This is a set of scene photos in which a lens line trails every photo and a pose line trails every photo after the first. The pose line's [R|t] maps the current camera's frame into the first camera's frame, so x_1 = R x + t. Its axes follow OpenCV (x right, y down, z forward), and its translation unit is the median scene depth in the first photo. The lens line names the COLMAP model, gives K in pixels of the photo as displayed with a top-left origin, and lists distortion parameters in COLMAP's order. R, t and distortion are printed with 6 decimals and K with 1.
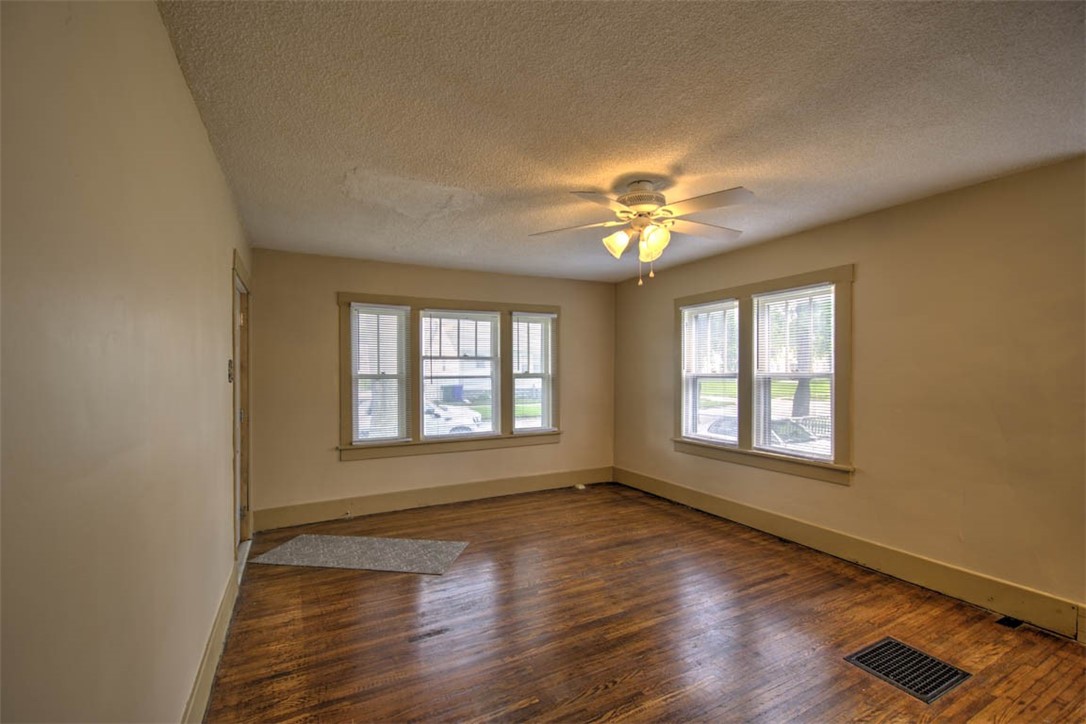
lens RADIAL K [[459.3, 0, 540.4], [0, 459.3, 375.5], [0, 0, 1]] dist [0.001349, 0.000171]
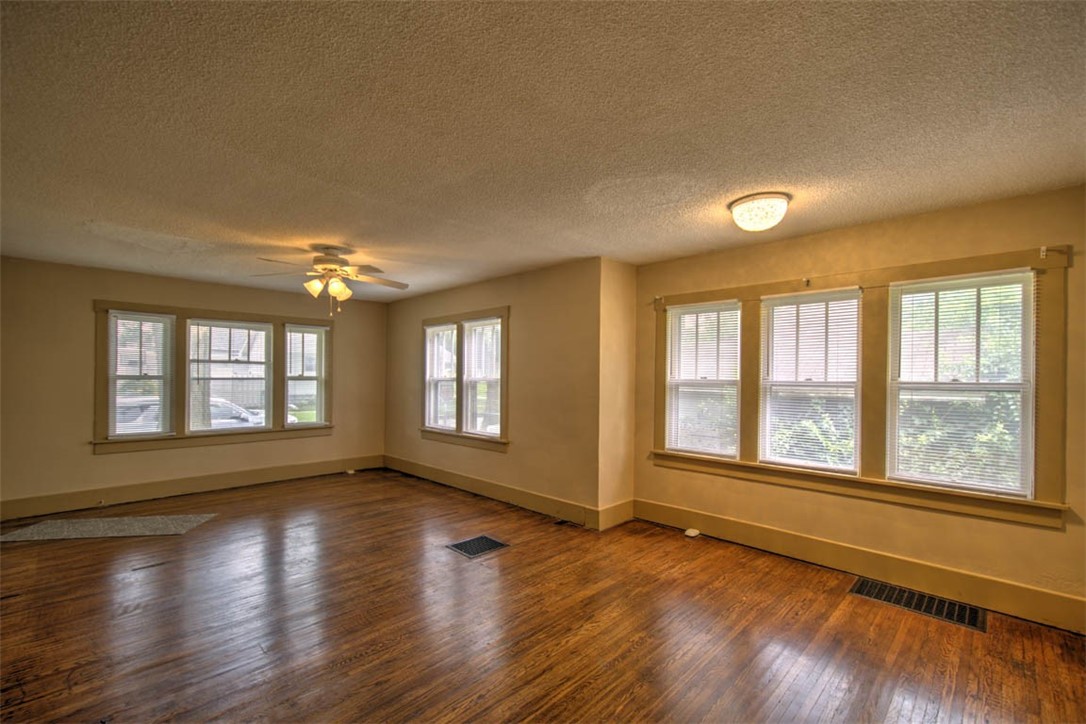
lens RADIAL K [[460.9, 0, 540.3], [0, 460.9, 376.2], [0, 0, 1]] dist [-0.001889, -0.000704]
pose [[0.952502, 0.011319, 0.304323, 0.240675], [-0.008181, 0.999899, -0.011583, 0.004766], [-0.304423, 0.008543, 0.952499, -0.366171]]
